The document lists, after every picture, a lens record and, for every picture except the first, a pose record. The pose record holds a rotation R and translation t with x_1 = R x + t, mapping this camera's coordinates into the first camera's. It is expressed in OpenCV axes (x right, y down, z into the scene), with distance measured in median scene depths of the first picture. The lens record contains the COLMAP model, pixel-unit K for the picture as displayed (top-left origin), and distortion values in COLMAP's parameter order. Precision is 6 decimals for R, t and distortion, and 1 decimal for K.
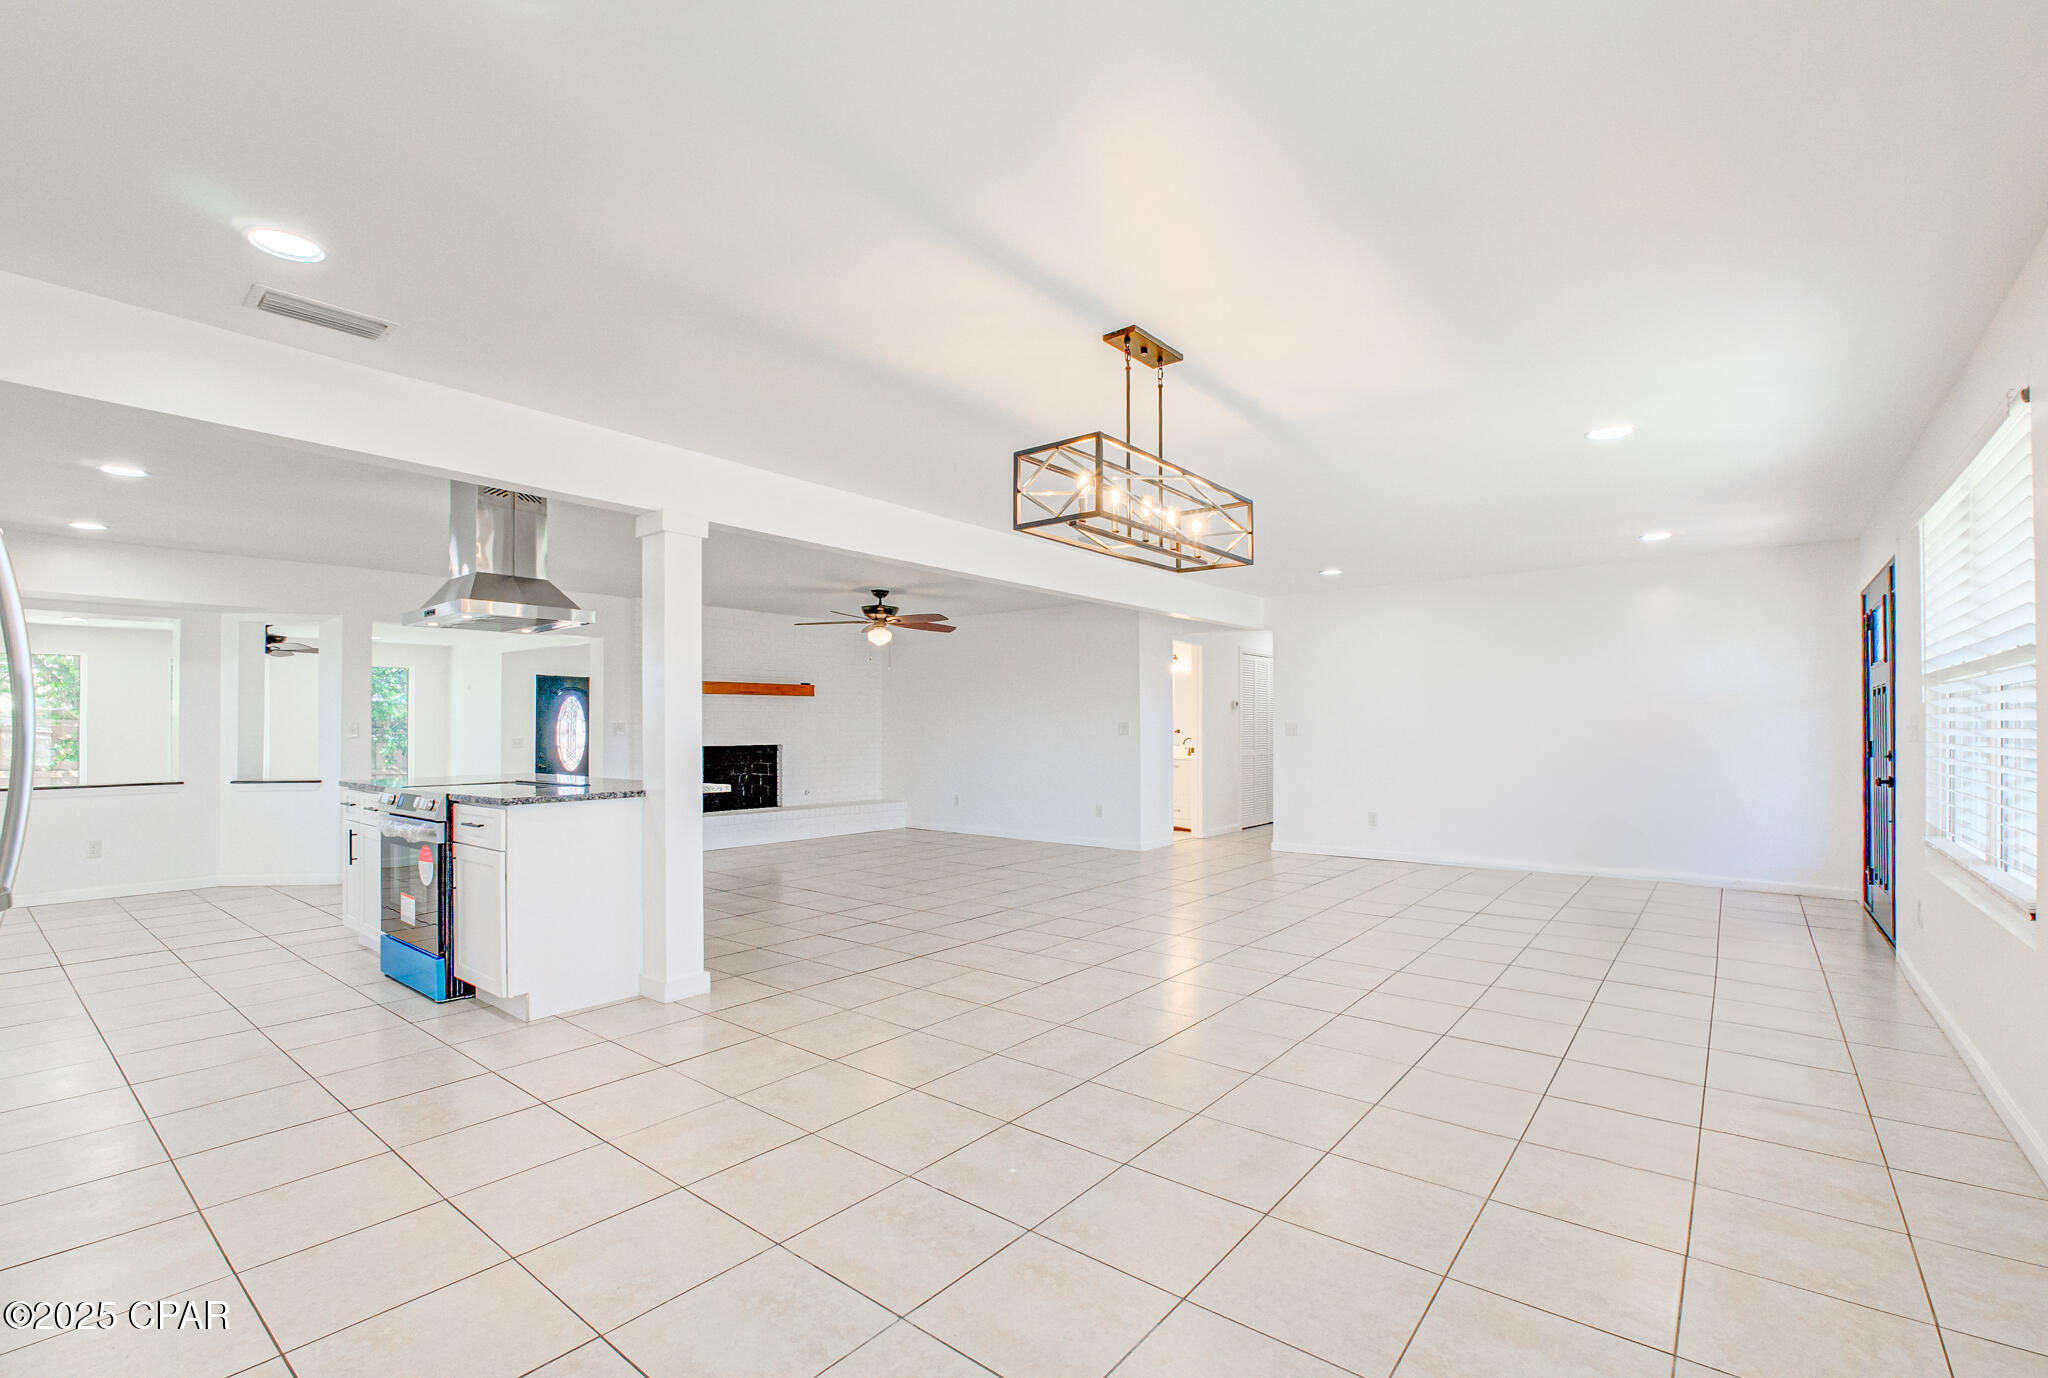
lens RADIAL K [[909.6, 0, 1025.3], [0, 909.6, 705.7], [0, 0, 1]] dist [-0.001522, -0.000372]
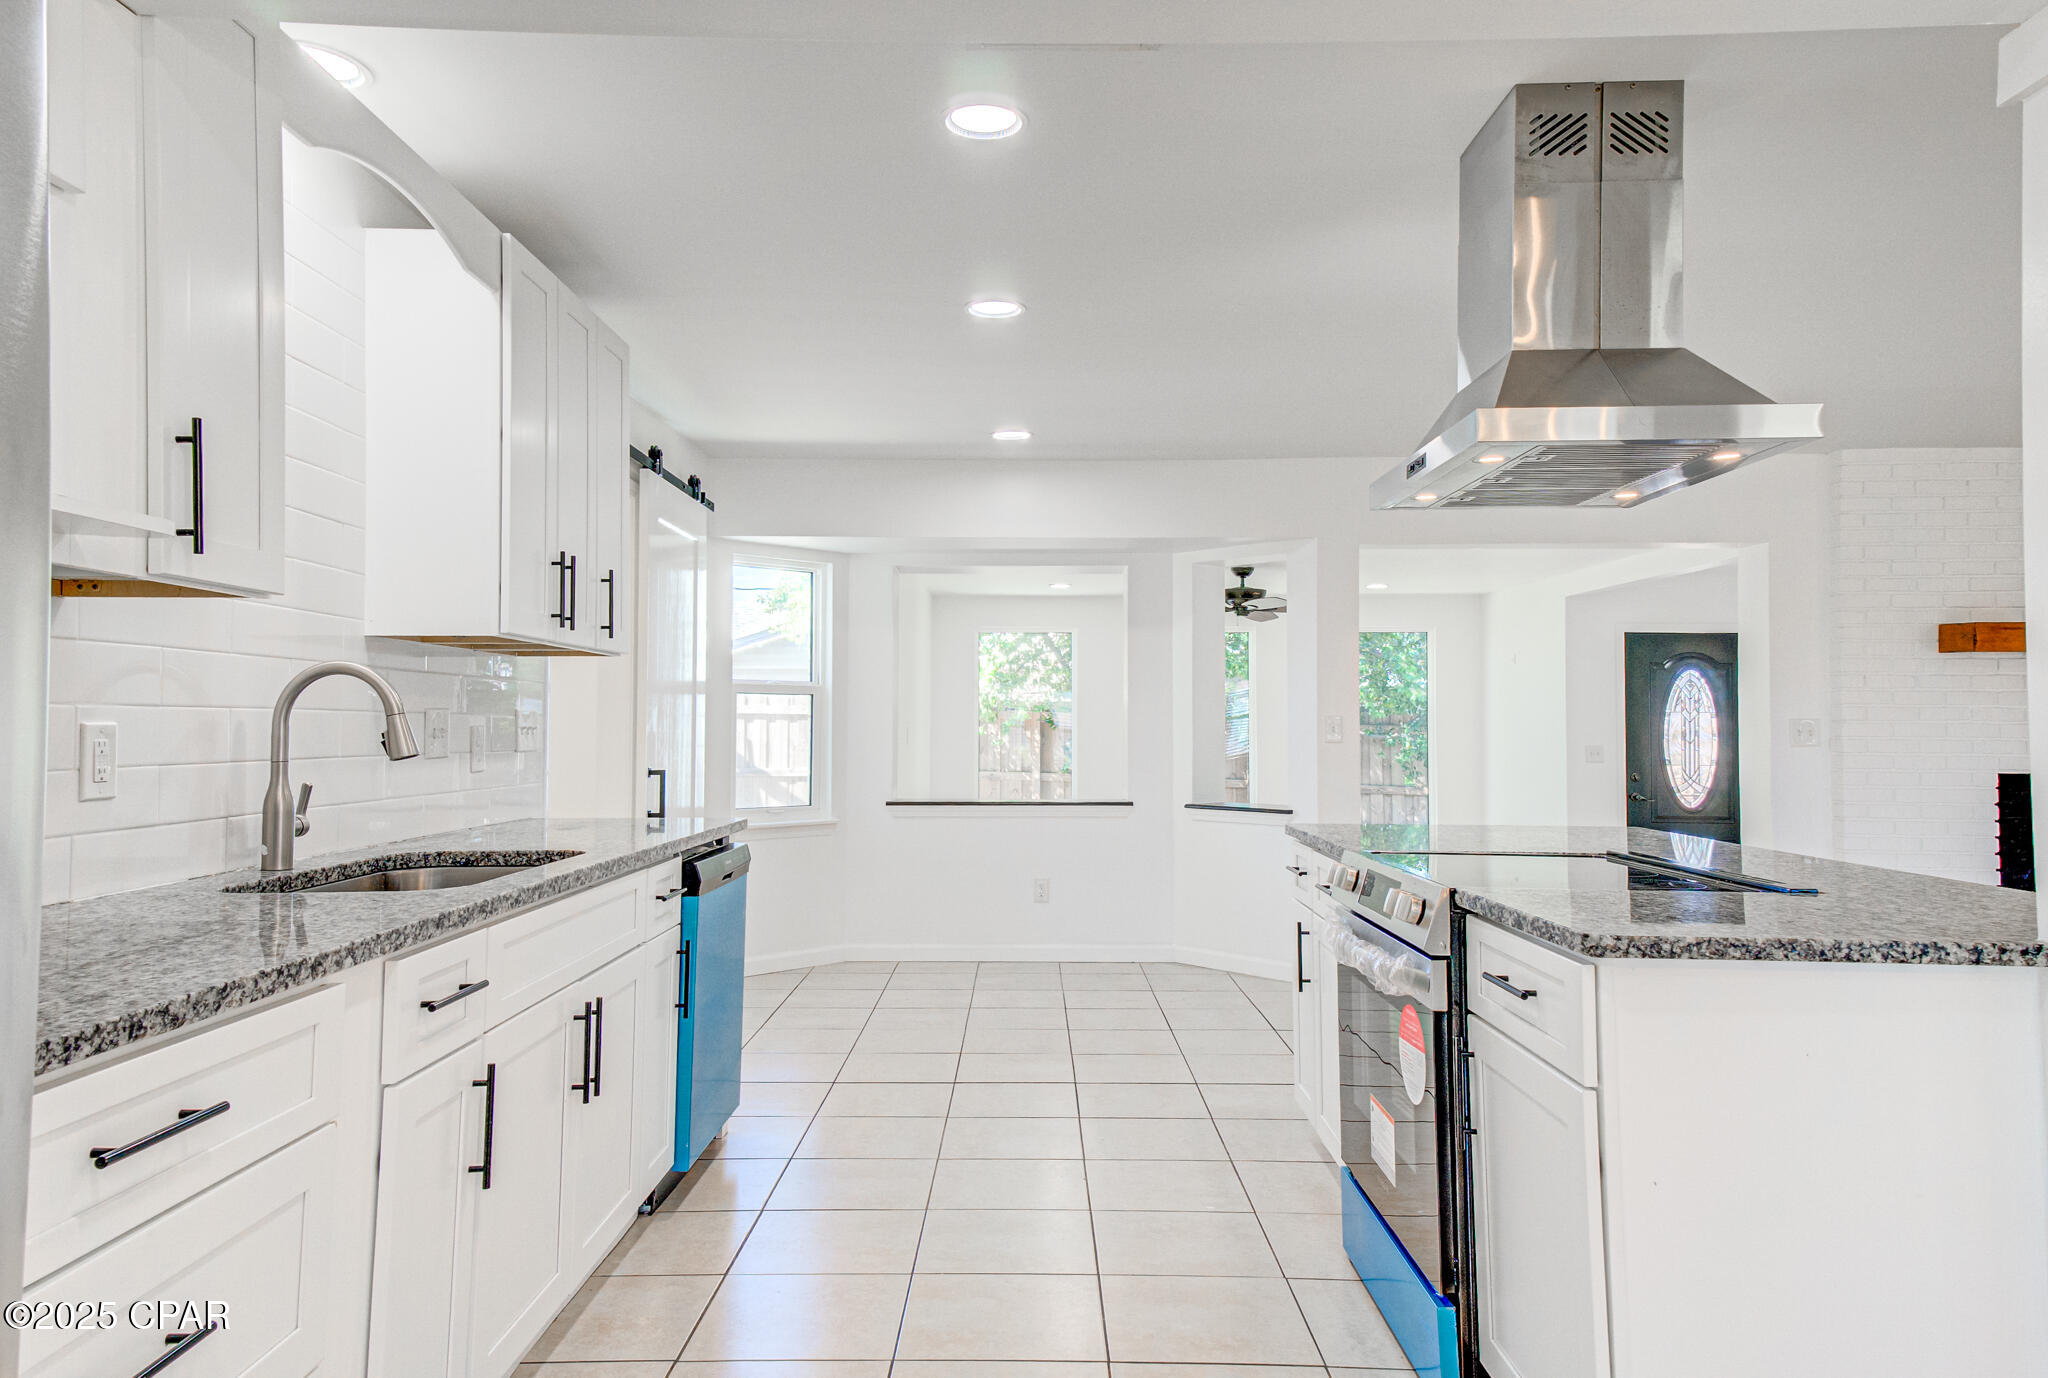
lens RADIAL K [[1368.9, 0, 1024.0], [0, 1368.9, 689.0], [0, 0, 1]] dist [0.069290, -0.002661]
pose [[0.623422, -0.014641, -0.781748, -0.227875], [0.011608, 0.999888, -0.009469, 0.009370], [0.781799, -0.003172, 0.623522, 0.390888]]
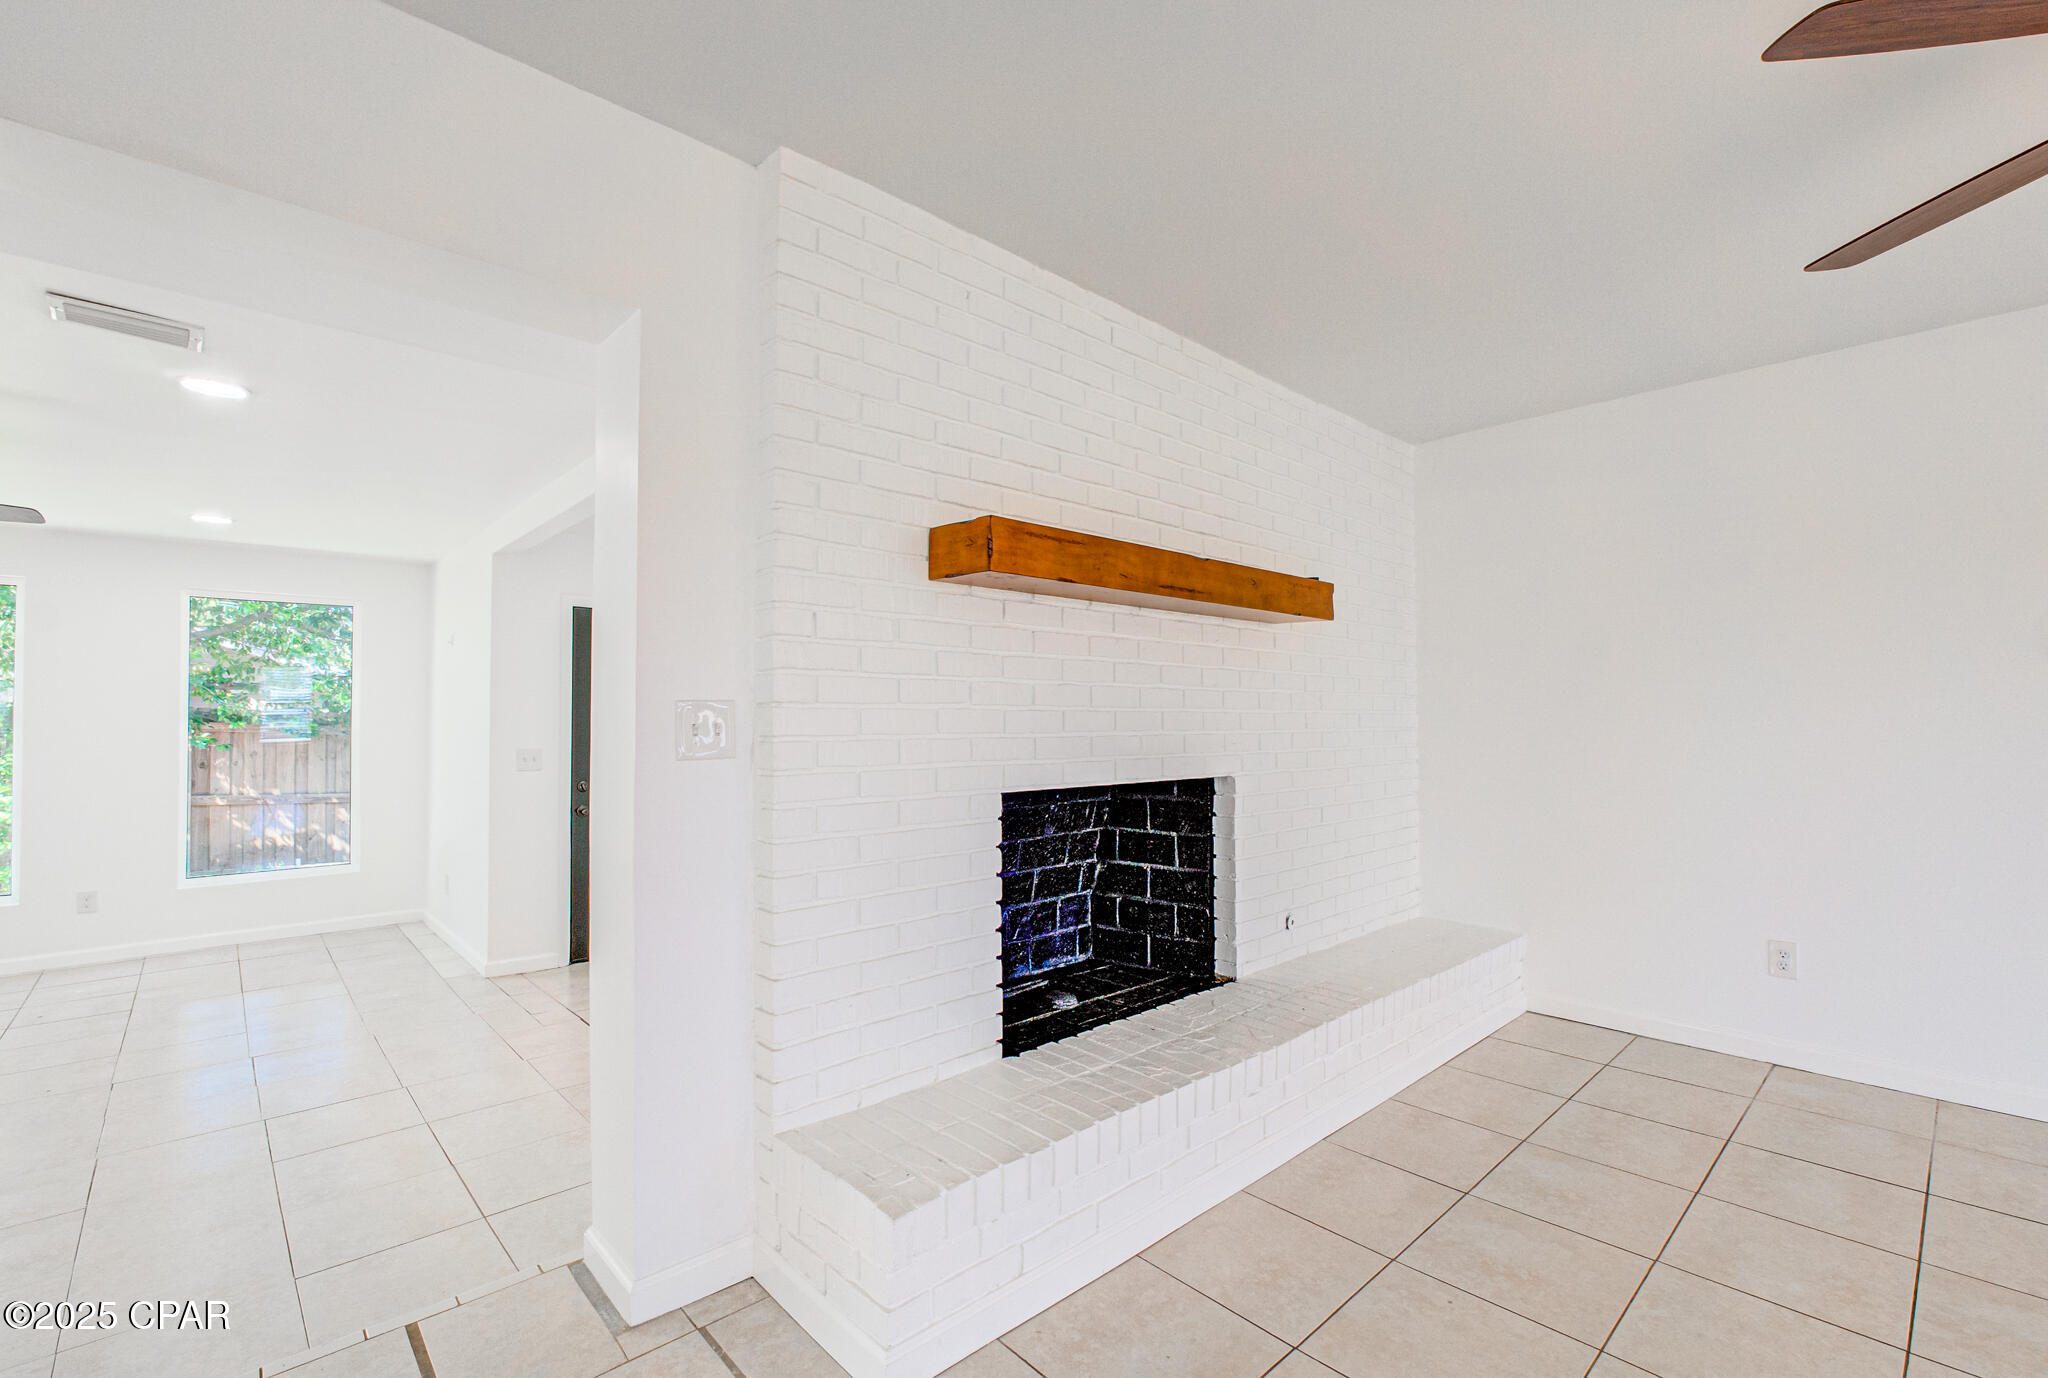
lens RADIAL K [[908.6, 0, 1014.6], [0, 908.6, 700.6], [0, 0, 1]] dist [-0.008875, 0.001103]
pose [[0.988325, -0.009027, -0.152092, -0.583614], [0.009341, 0.999955, 0.001353, 0.033040], [0.152073, -0.002758, 0.988365, 1.355333]]
